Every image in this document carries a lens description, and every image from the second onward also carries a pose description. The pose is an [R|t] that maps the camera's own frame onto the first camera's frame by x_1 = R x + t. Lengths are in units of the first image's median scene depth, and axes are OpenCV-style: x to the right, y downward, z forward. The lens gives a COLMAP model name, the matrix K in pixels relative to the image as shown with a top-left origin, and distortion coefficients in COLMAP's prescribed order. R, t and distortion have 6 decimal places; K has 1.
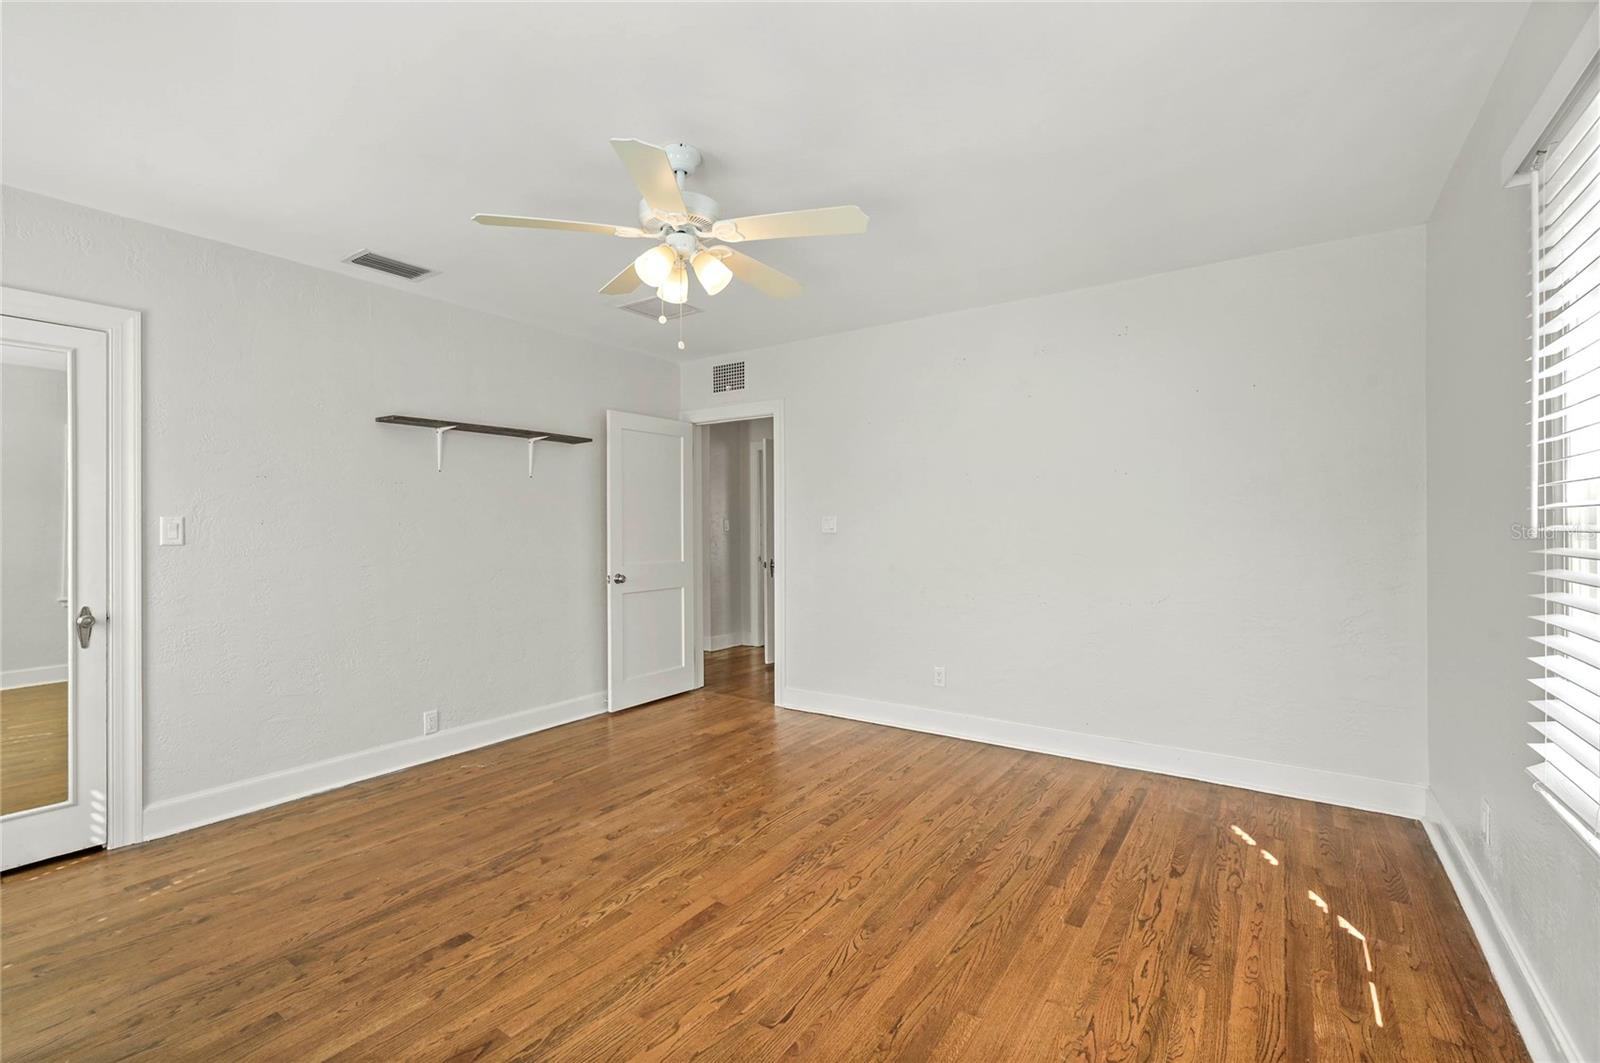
lens RADIAL K [[695.9, 0, 797.5], [0, 695.9, 498.2], [0, 0, 1]] dist [0.000559, -0.000097]
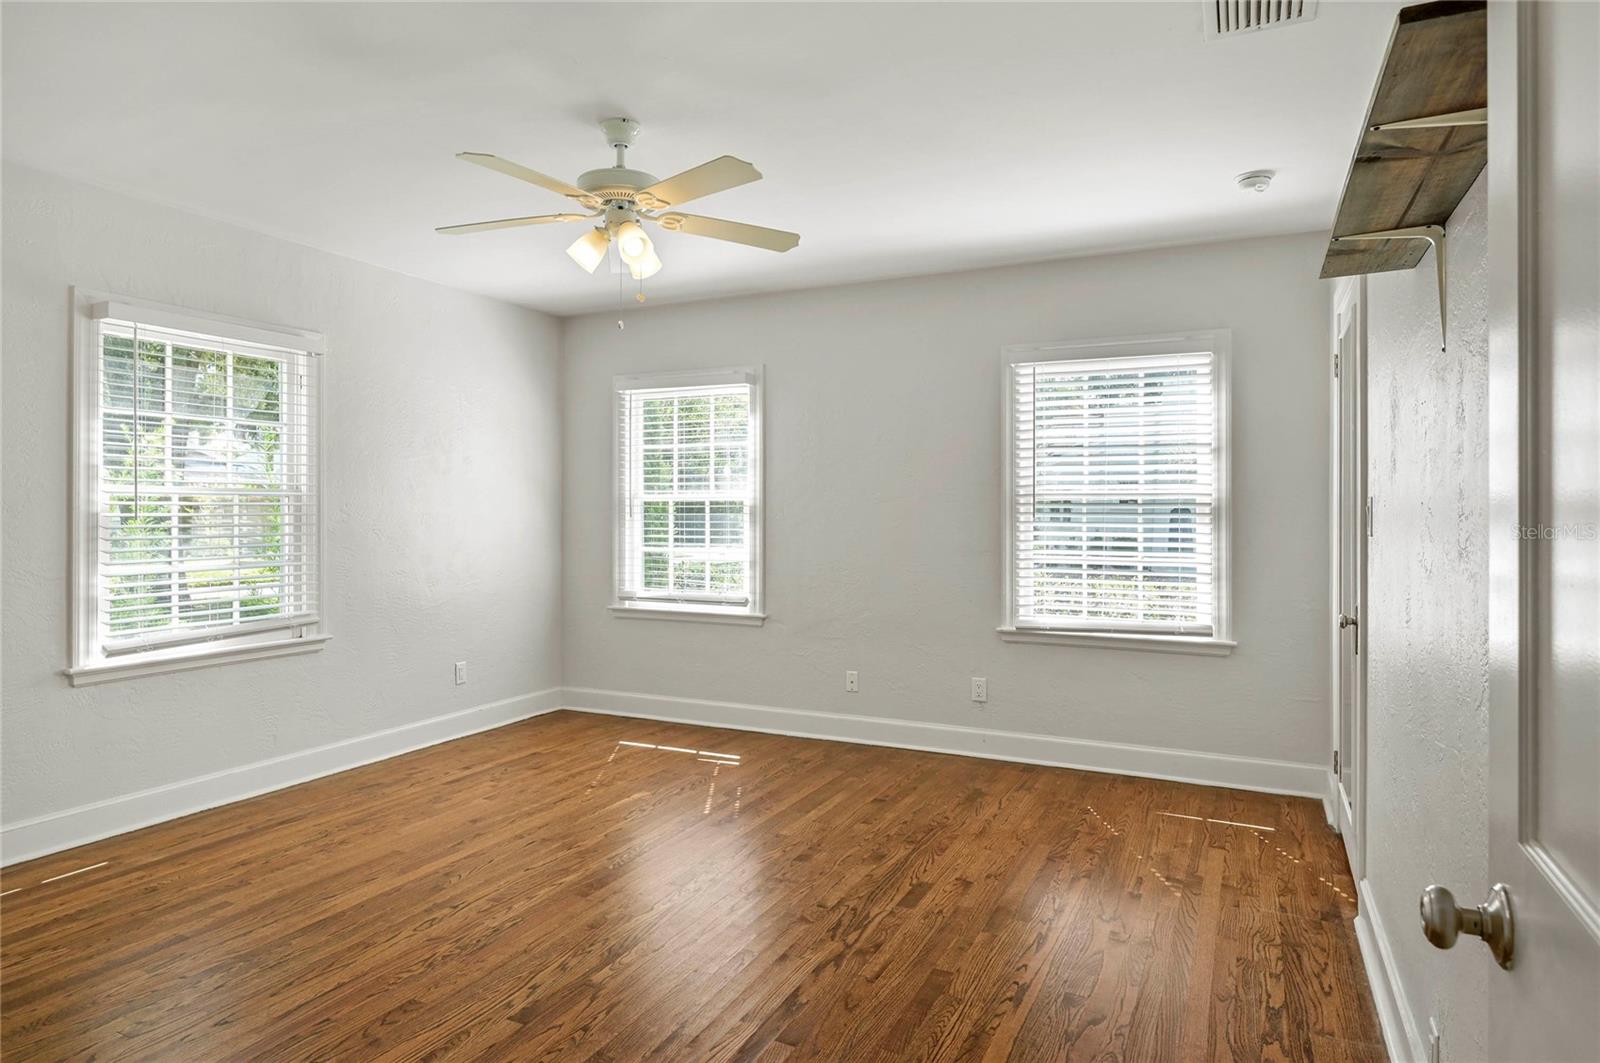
lens RADIAL K [[928.8, 0, 800.0], [0, 928.8, 531.5], [0, 0, 1]] dist [-0.001315, -0.000885]
pose [[-0.988125, 0.006210, -0.153528, -0.211363], [0.008486, 0.999864, -0.014174, 0.086852], [0.153419, -0.015309, -0.988043, 2.292037]]
